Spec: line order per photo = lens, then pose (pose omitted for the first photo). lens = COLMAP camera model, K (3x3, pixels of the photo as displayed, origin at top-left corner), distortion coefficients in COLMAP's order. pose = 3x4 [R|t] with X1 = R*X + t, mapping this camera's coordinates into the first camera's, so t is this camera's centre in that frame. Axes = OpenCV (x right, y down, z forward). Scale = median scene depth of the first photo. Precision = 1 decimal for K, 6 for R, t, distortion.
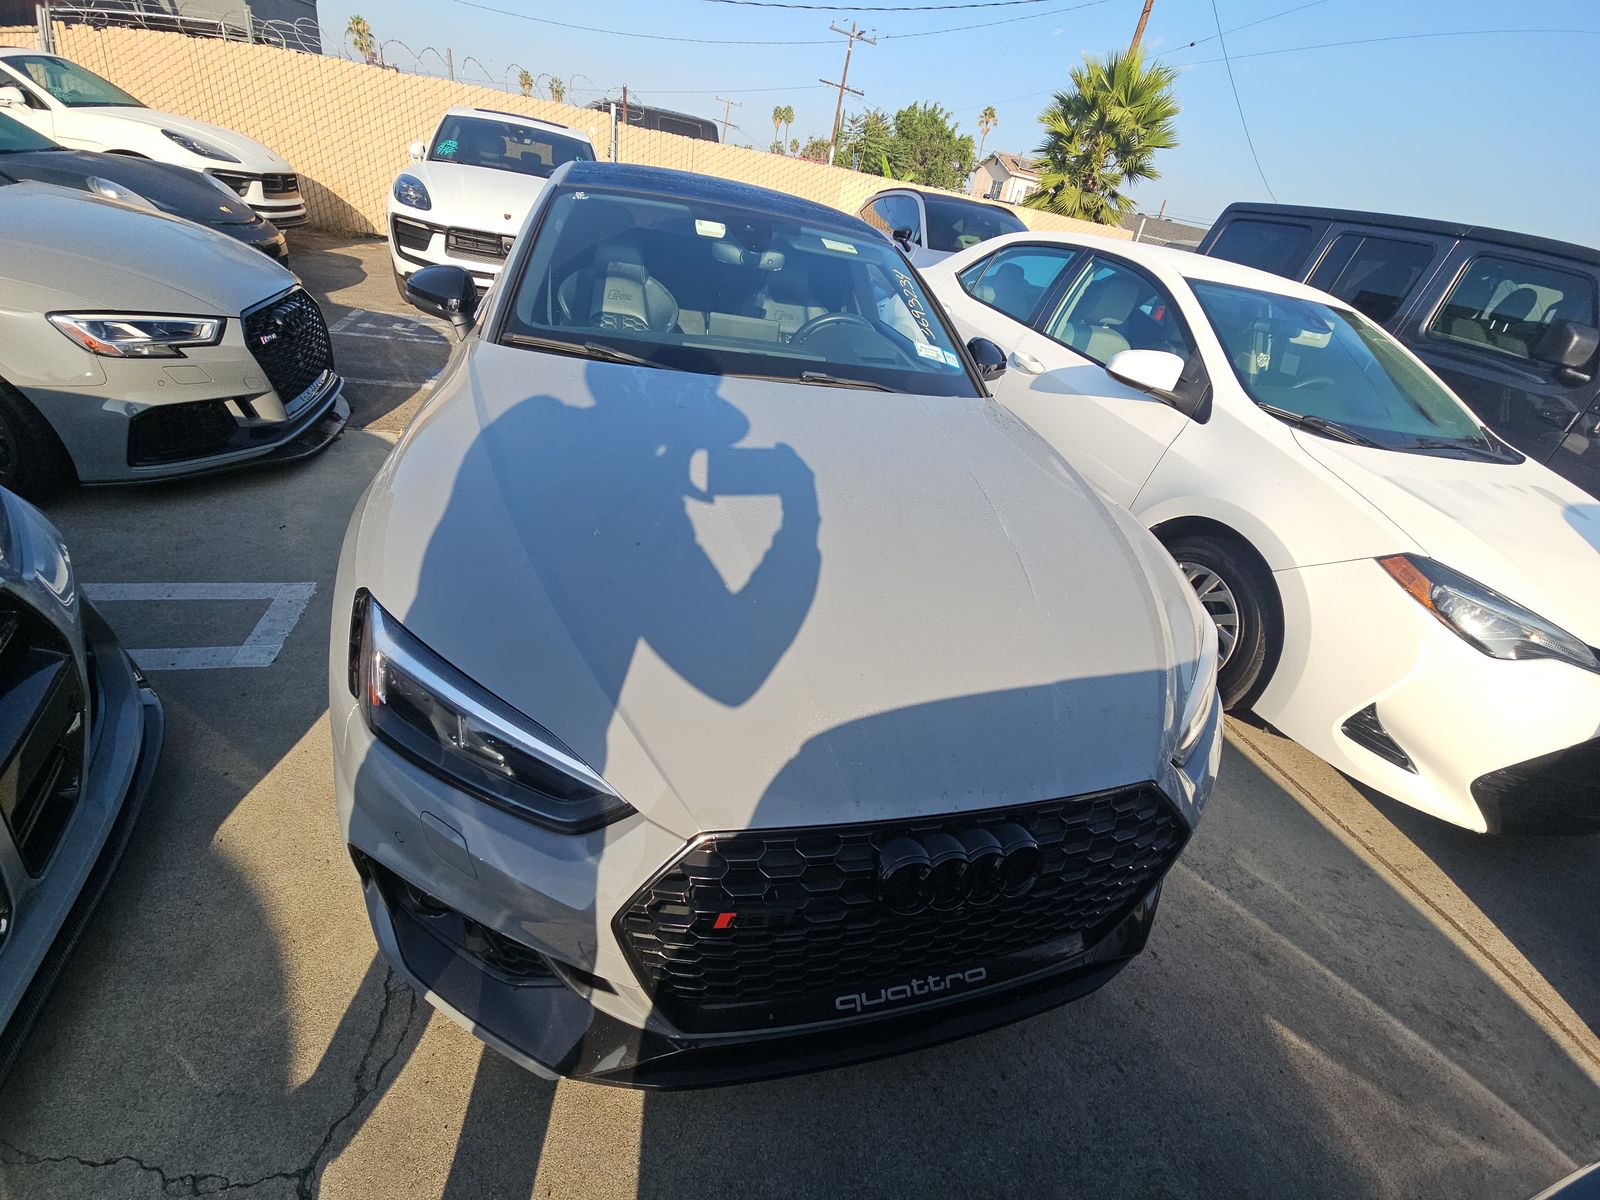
lens RADIAL K [[640.9, 0, 800.0], [0, 640.9, 600.0], [0, 0, 1]] dist [0.020476, -0.013062]
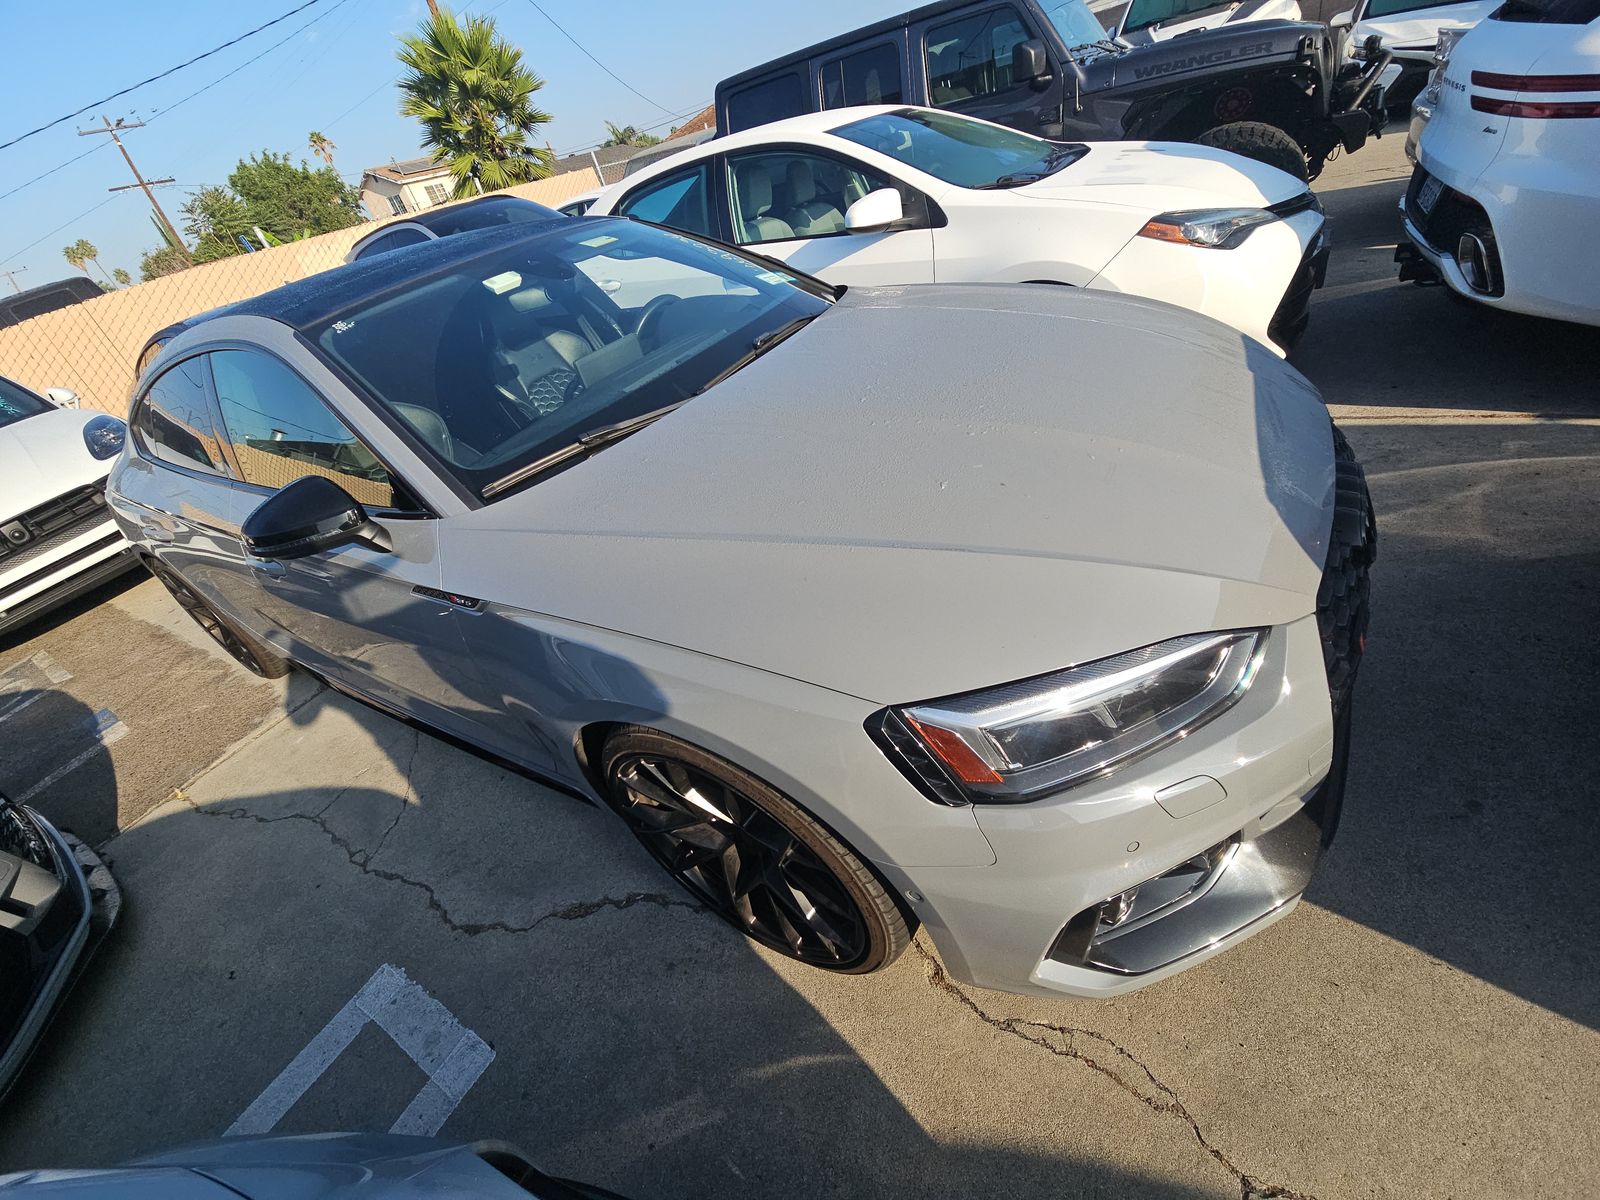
lens RADIAL K [[639.5, 0, 790.5], [0, 639.5, 601.7], [0, 0, 1]] dist [0.044102, -0.024927]
pose [[0.663574, -0.657590, 0.356713, -0.417529], [0.647425, 0.743695, 0.166609, -0.144897], [-0.374846, 0.120388, 0.919237, 0.112496]]
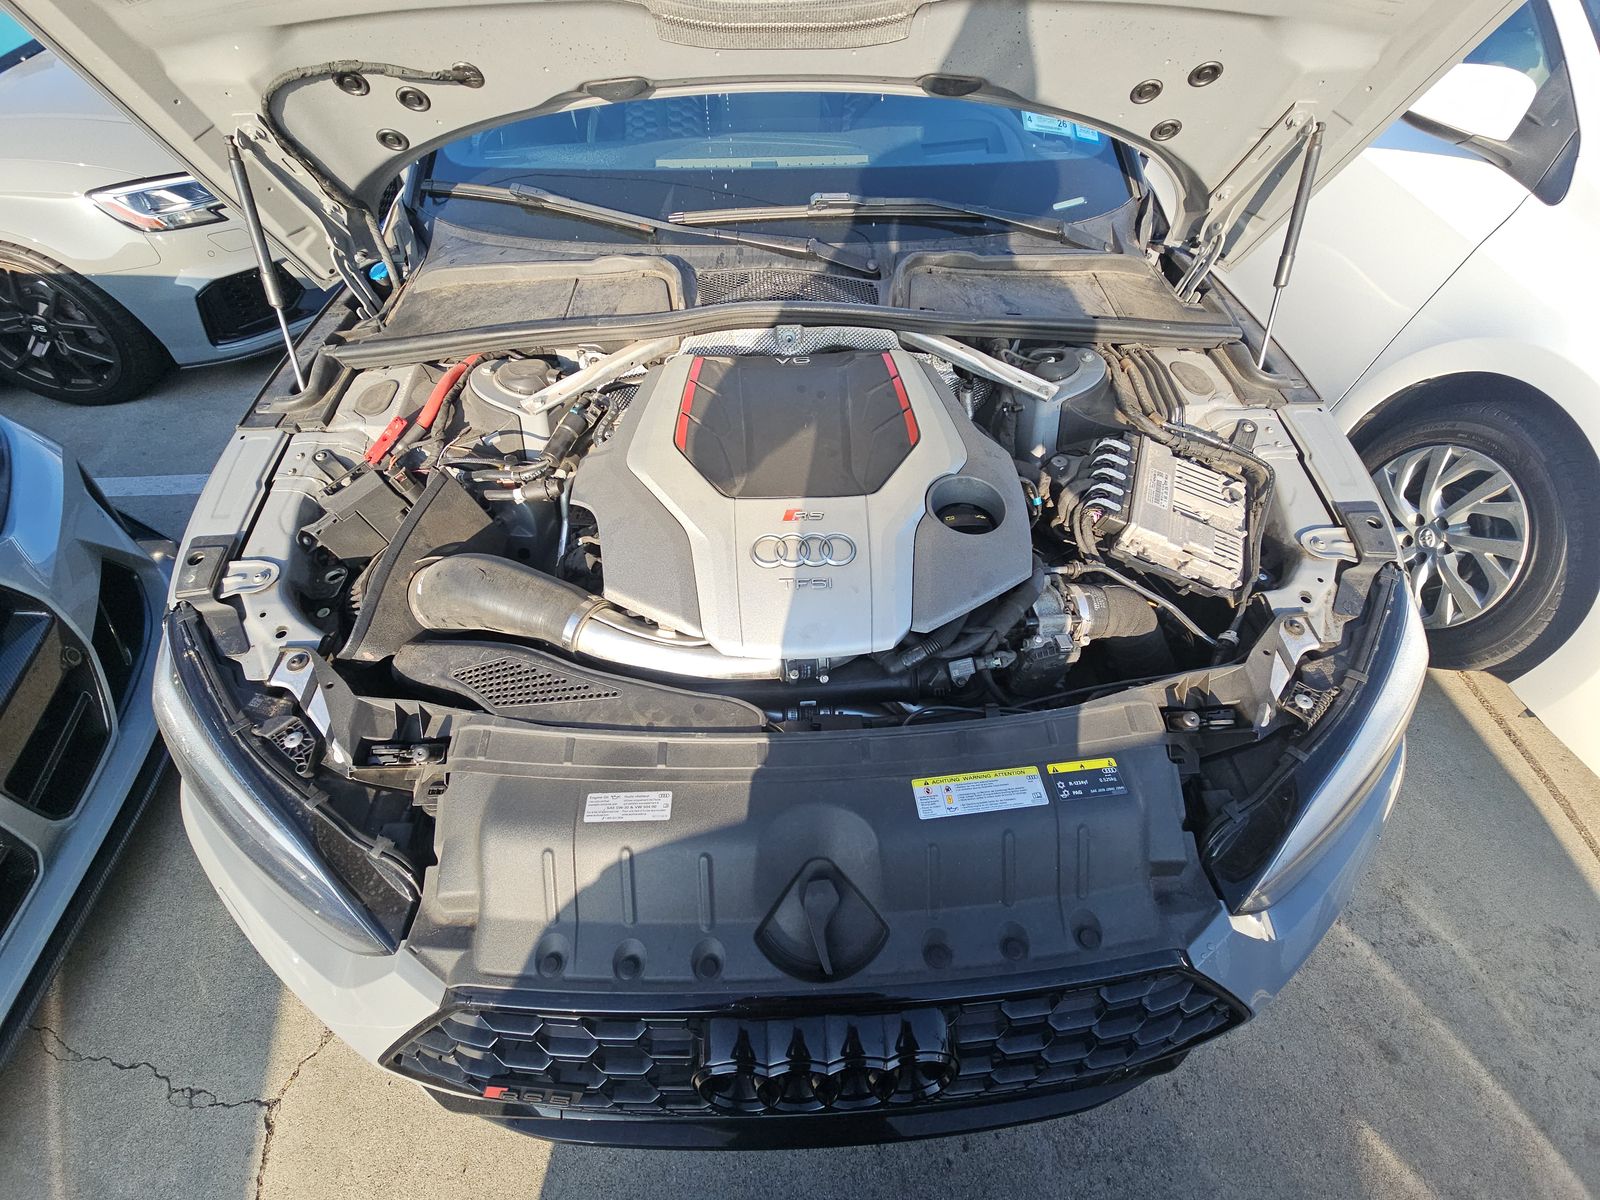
lens RADIAL K [[639.5, 0, 790.5], [0, 639.5, 601.7], [0, 0, 1]] dist [0.044102, -0.024927]
pose [[0.961737, 0.067028, -0.265650, 0.145306], [0.015963, 0.954255, 0.298567, -0.115552], [0.273511, -0.291383, 0.916672, 0.188086]]
